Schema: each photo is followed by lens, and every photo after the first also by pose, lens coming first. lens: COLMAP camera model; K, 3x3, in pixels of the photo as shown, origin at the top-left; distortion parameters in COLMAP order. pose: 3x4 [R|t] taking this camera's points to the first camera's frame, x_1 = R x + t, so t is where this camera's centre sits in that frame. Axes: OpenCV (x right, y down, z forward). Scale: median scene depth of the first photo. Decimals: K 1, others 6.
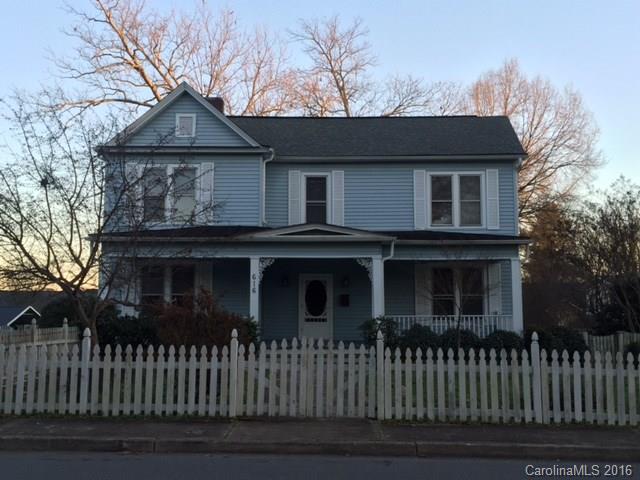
lens RADIAL K [[706.3, 0, 320.0], [0, 706.3, 240.0], [0, 0, 1]] dist [0.015532, 0.010744]
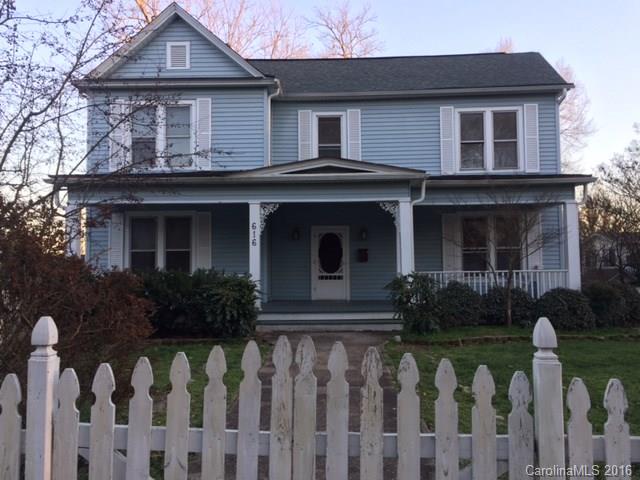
lens RADIAL K [[541.3, 0, 320.0], [0, 541.3, 240.0], [0, 0, 1]] dist [-0.005230, -0.004336]
pose [[0.999549, -0.011342, -0.027797, 0.000129], [0.012586, 0.998908, 0.044992, 0.035273], [0.027256, -0.045321, 0.998601, 0.322292]]
